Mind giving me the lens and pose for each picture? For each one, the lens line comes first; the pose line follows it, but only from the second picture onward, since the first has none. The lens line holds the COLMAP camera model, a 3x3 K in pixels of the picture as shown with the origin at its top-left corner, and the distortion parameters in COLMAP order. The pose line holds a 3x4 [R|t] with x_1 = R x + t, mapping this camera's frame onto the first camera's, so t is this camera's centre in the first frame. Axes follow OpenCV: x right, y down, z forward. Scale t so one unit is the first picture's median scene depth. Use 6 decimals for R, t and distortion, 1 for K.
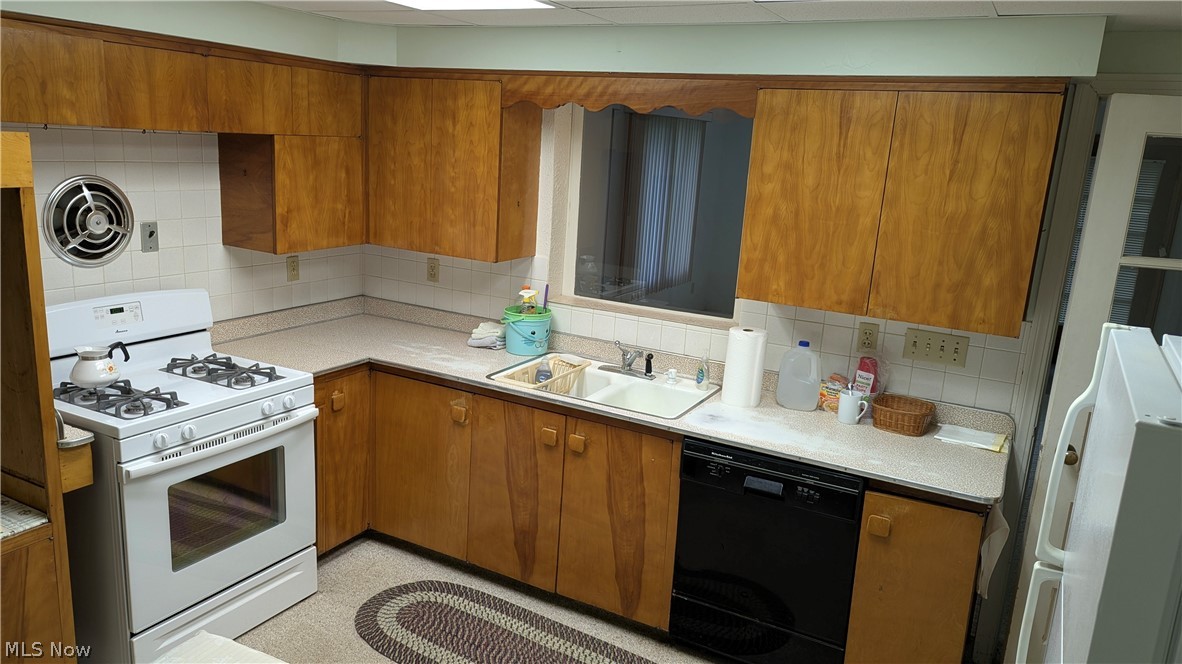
lens RADIAL K [[846.1, 0, 595.7], [0, 846.1, 339.3], [0, 0, 1]] dist [0.035913, -0.005694]
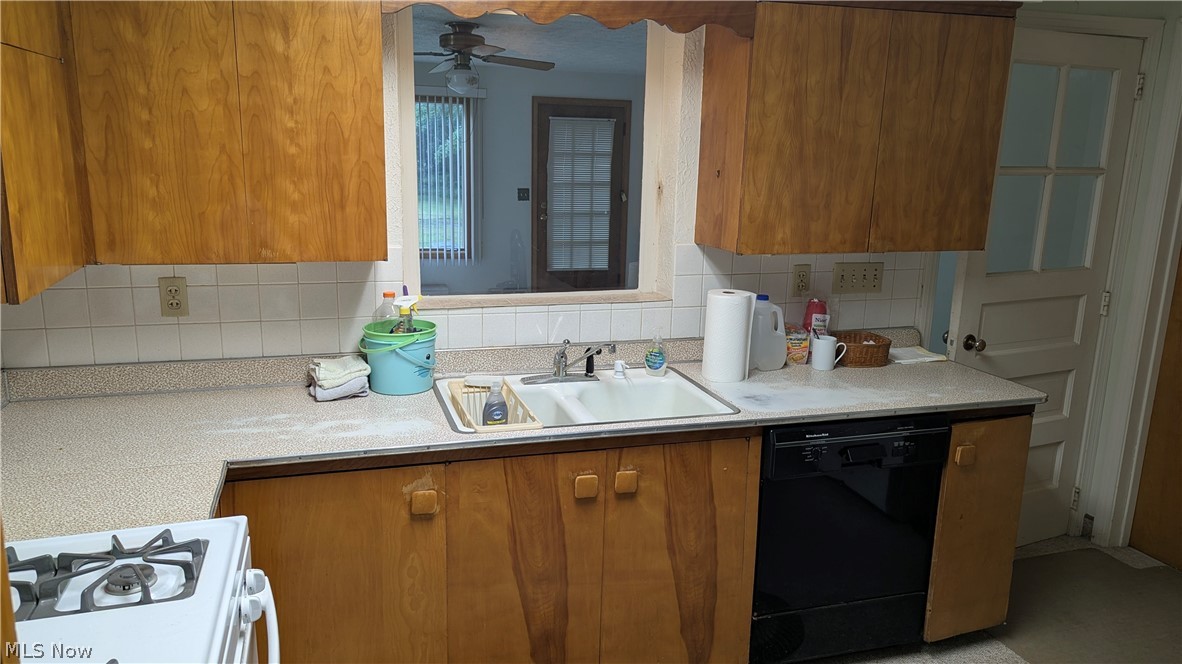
lens RADIAL K [[846.1, 0, 595.7], [0, 846.1, 339.3], [0, 0, 1]] dist [0.035913, -0.005694]
pose [[0.700454, -0.200734, 0.684887, -0.512029], [0.184306, 0.977957, 0.098135, -0.073431], [-0.689489, 0.057490, 0.722011, 0.476467]]
